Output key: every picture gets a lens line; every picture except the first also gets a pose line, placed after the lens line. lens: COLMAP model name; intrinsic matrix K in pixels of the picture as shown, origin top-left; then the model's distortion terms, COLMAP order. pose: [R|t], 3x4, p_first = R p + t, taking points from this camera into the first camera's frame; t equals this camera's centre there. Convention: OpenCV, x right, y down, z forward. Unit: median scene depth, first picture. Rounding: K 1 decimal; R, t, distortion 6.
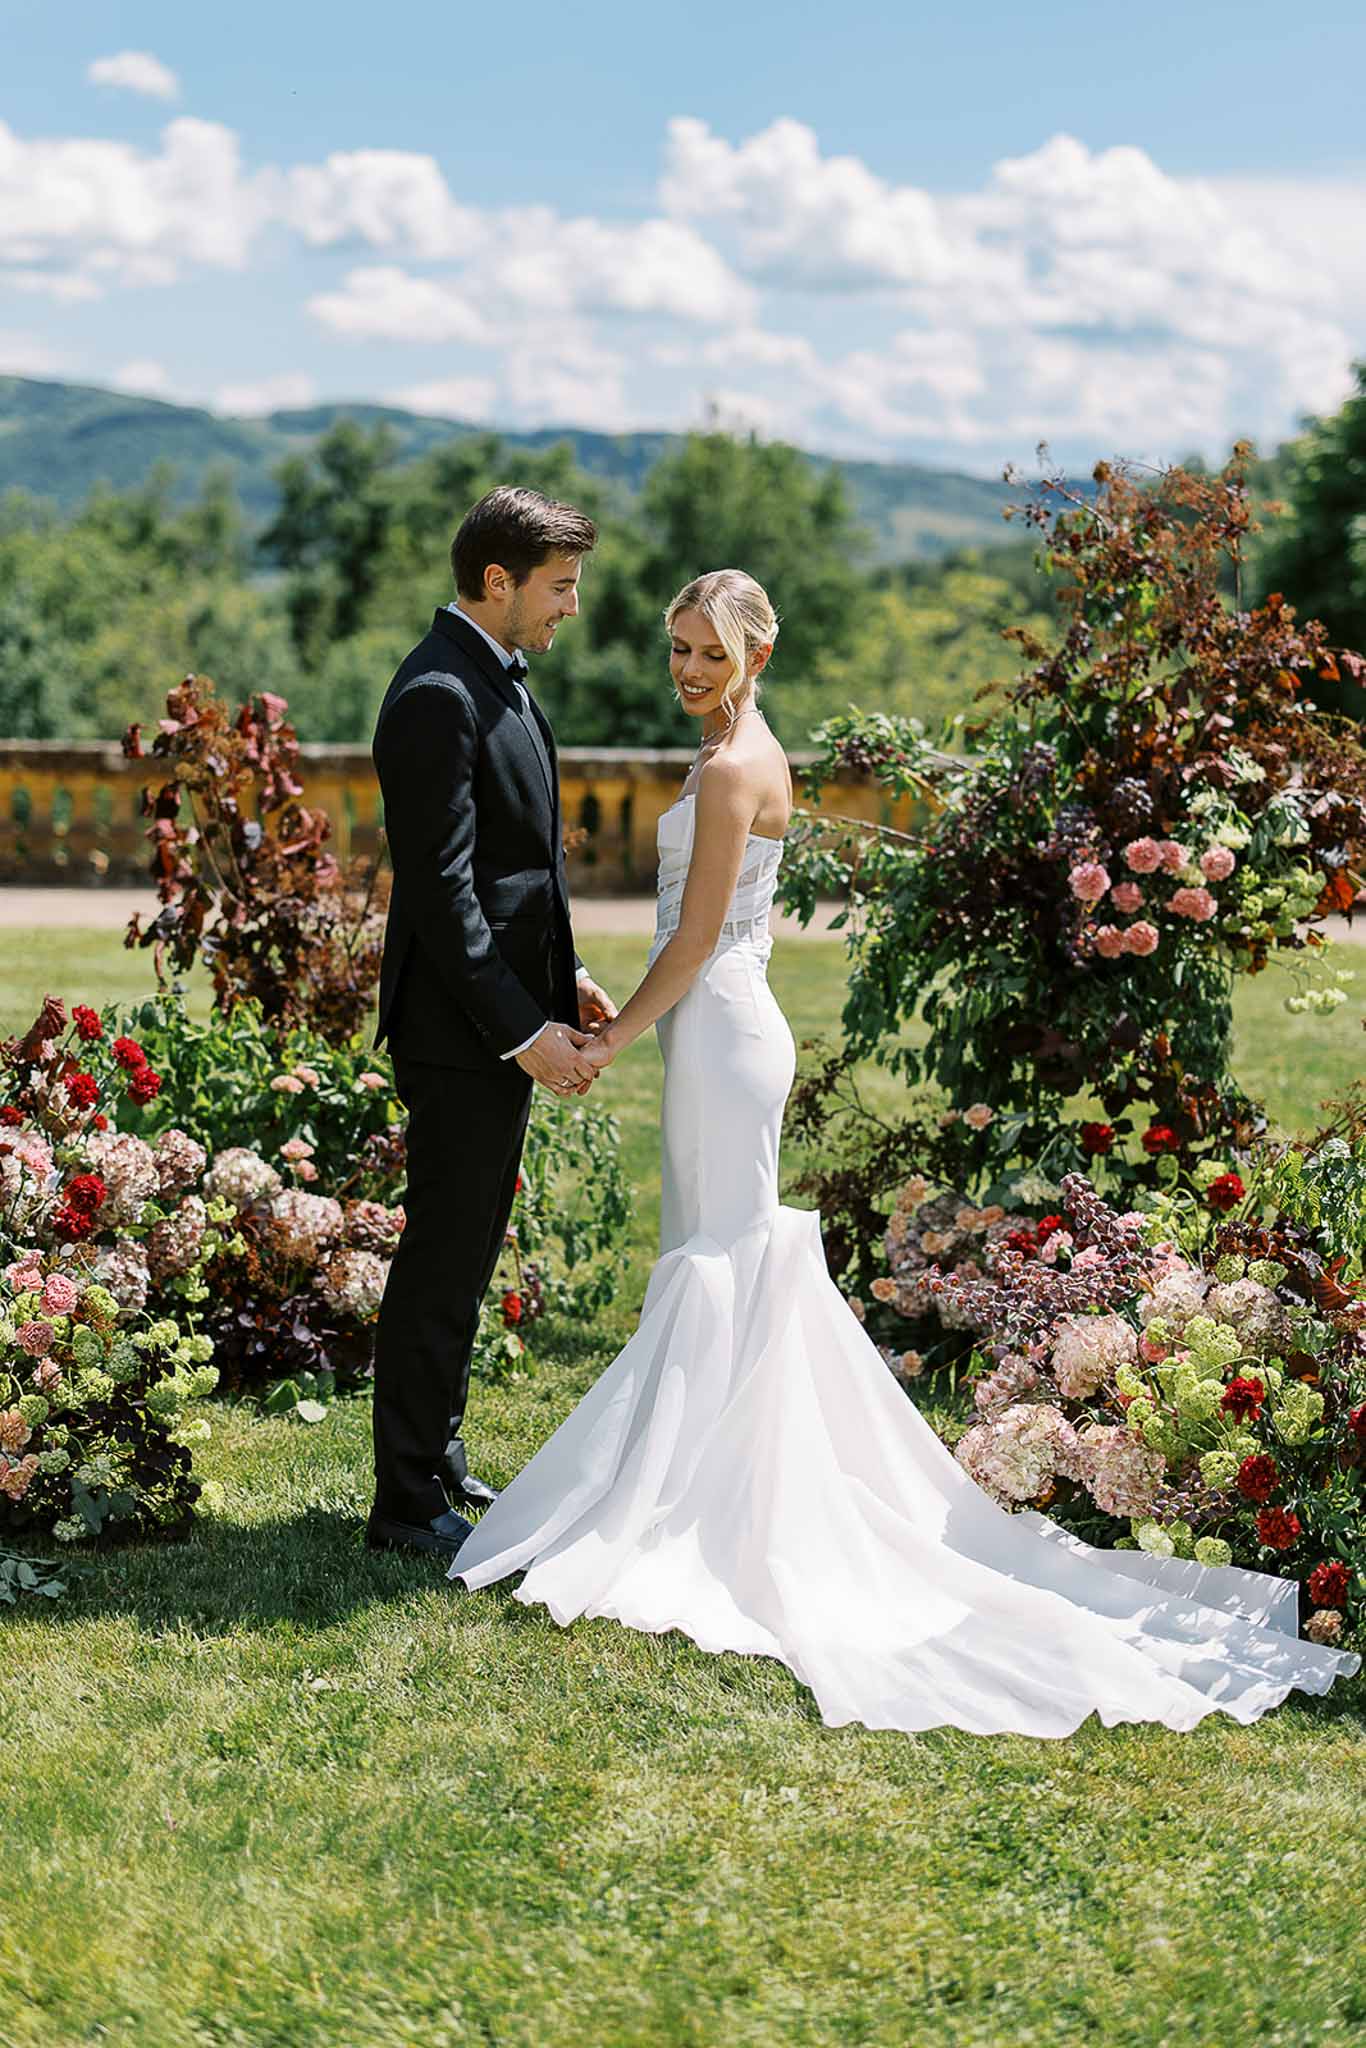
lens RADIAL K [[3026.1, 0, 688.8], [0, 3026.1, 992.5], [0, 0, 1]] dist [-0.007665, 0.047412]
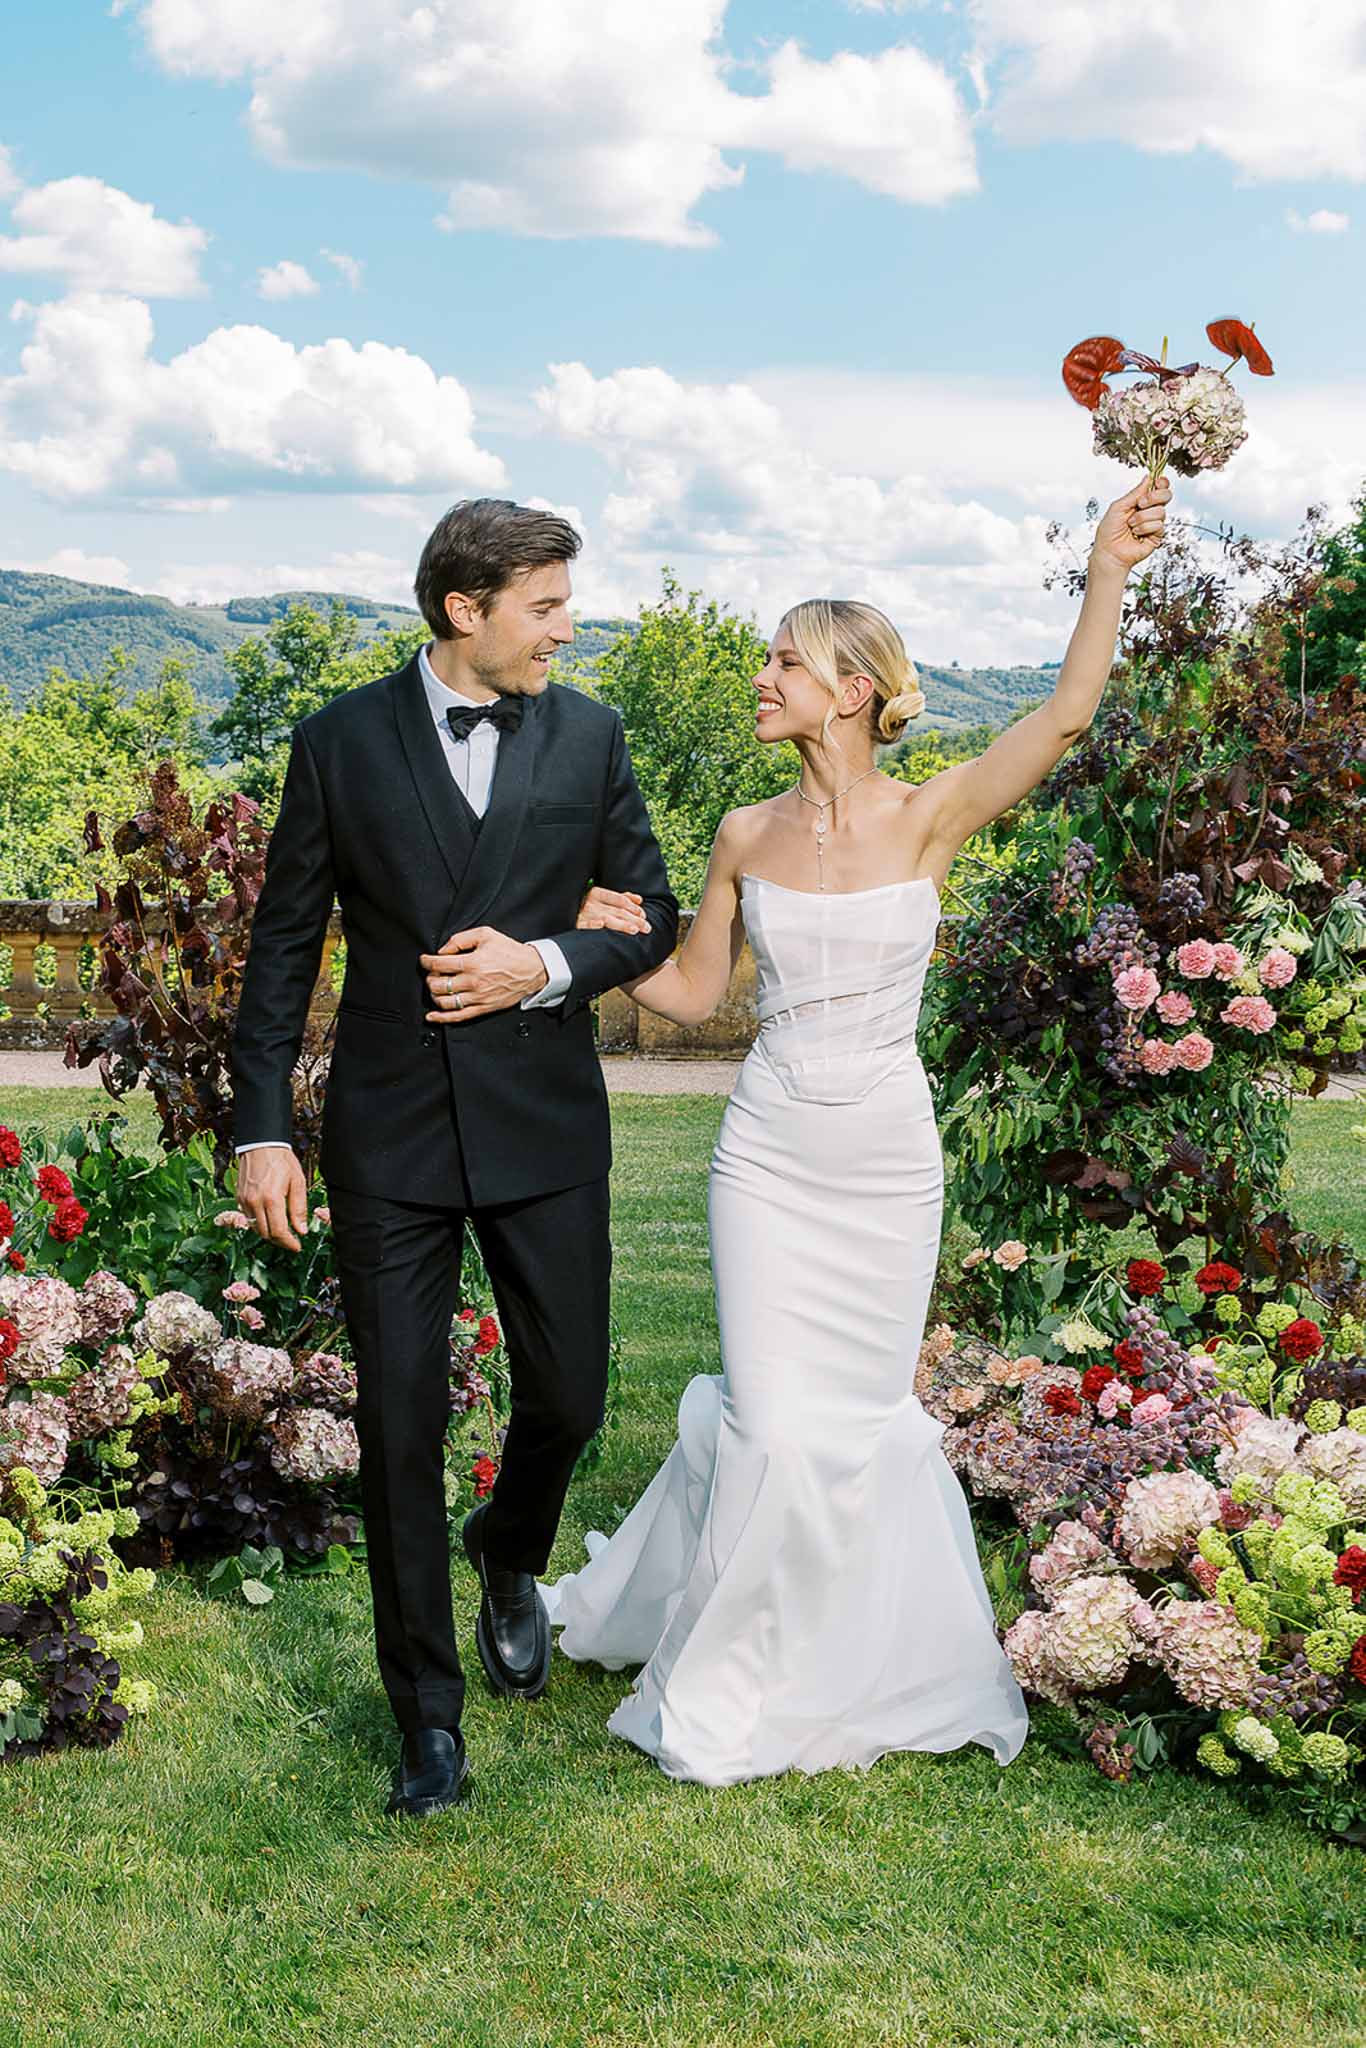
lens RADIAL K [[3026.1, 0, 688.8], [0, 3026.1, 992.5], [0, 0, 1]] dist [-0.007665, 0.047412]
pose [[0.999884, -0.001794, 0.015105, -0.012299], [0.002749, 0.997980, -0.063462, 0.020600], [-0.014960, 0.063496, 0.997870, 0.113011]]
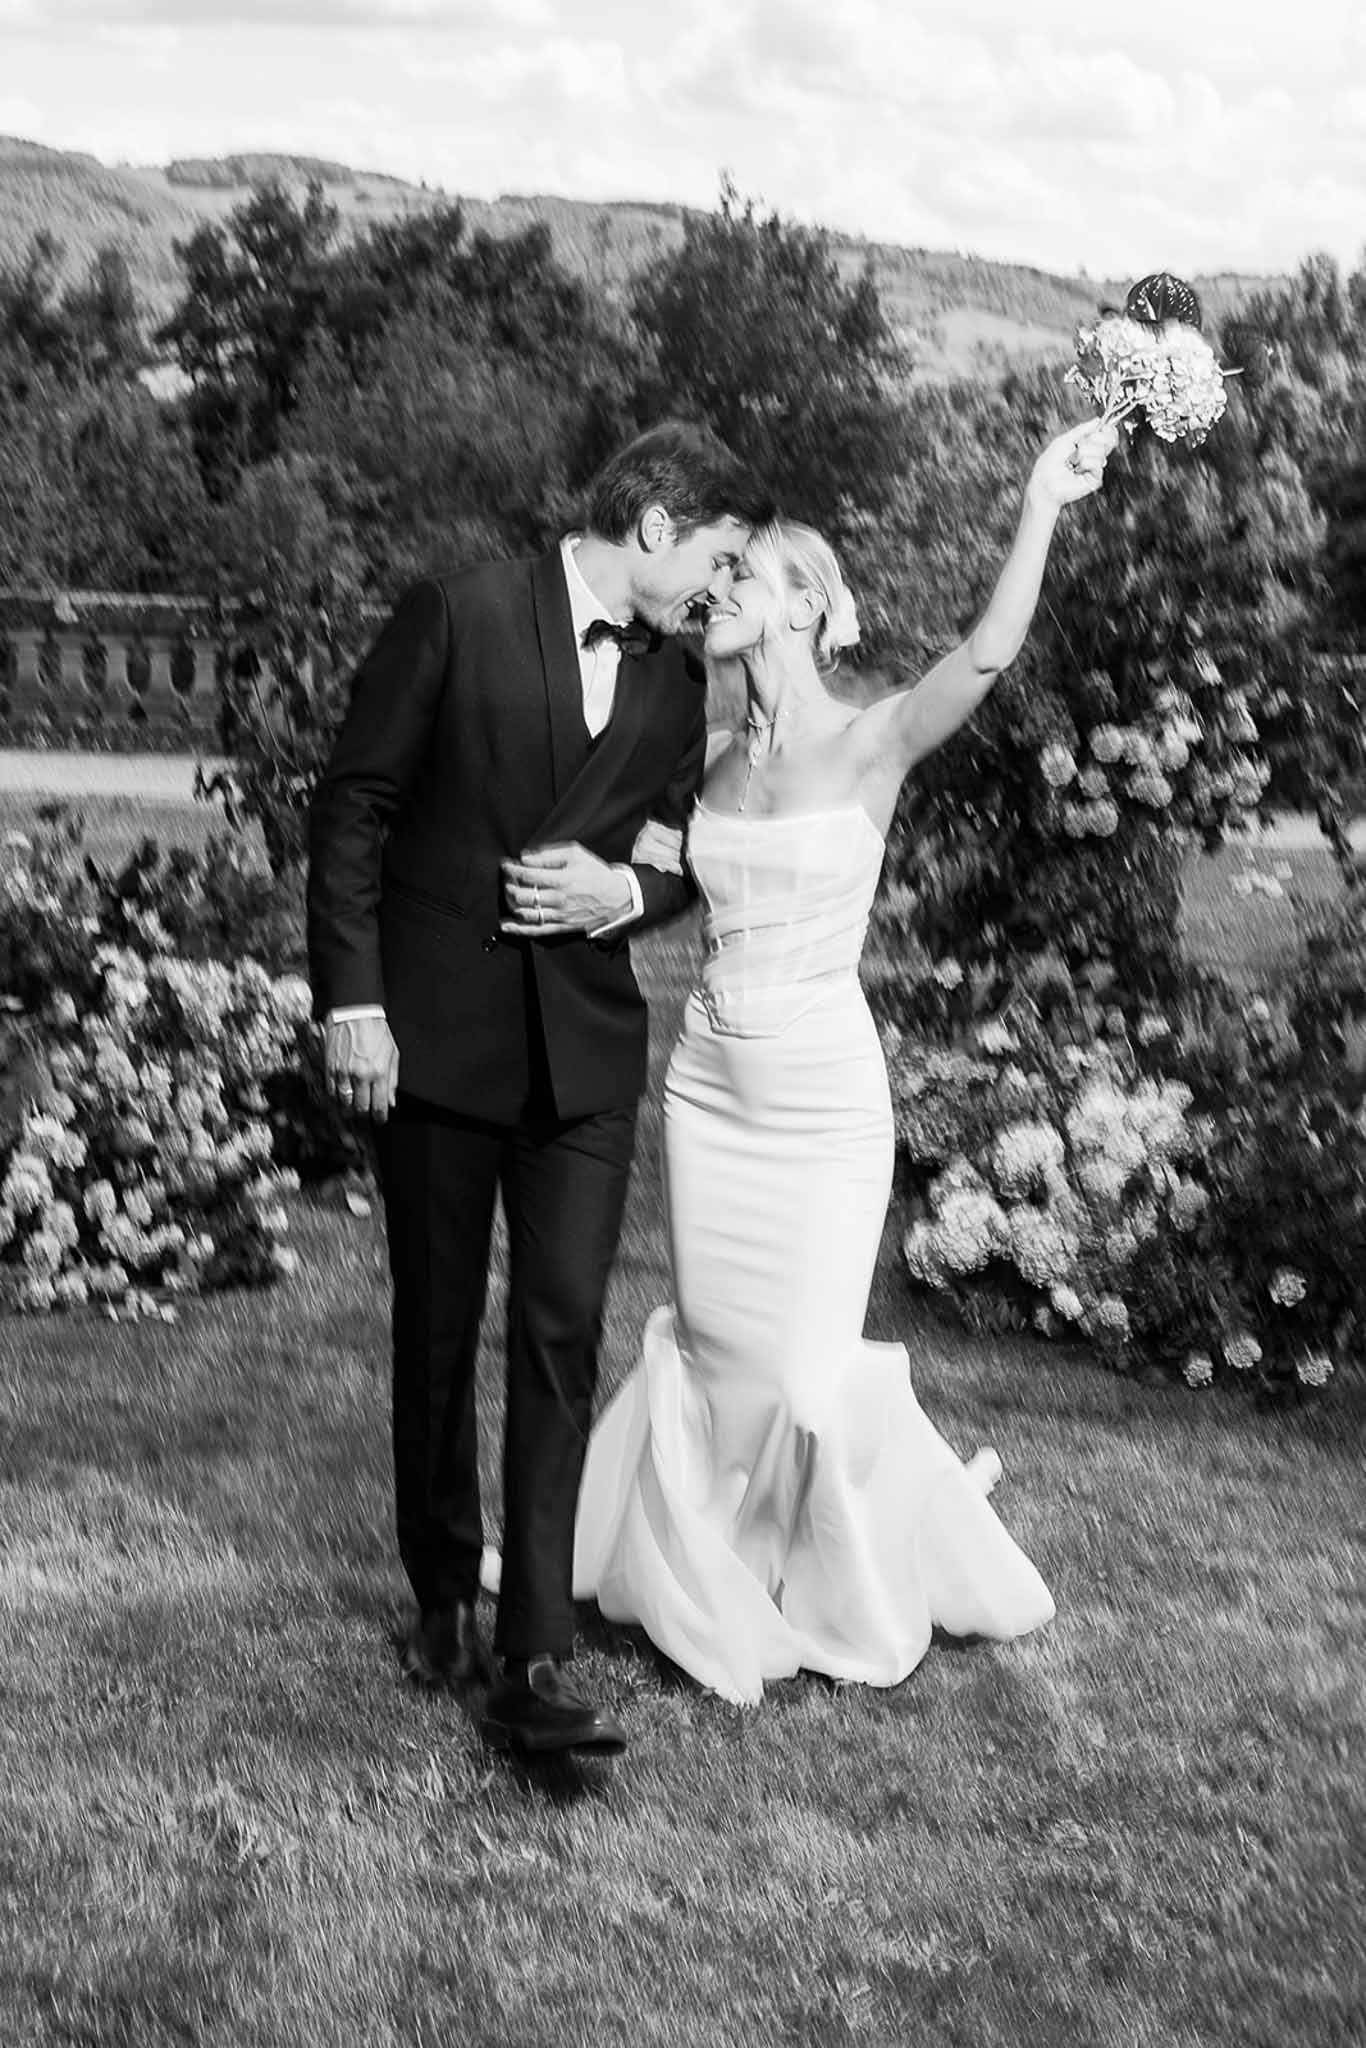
lens RADIAL K [[3854.5, 0, 683.0], [0, 3854.5, 1024.0], [0, 0, 1]] dist [-0.025101, 0.073536]
pose [[0.999507, 0.031053, 0.004659, -0.008996], [-0.031173, 0.999111, 0.028376, 0.022489], [-0.003774, -0.028507, 0.999586, -0.427219]]
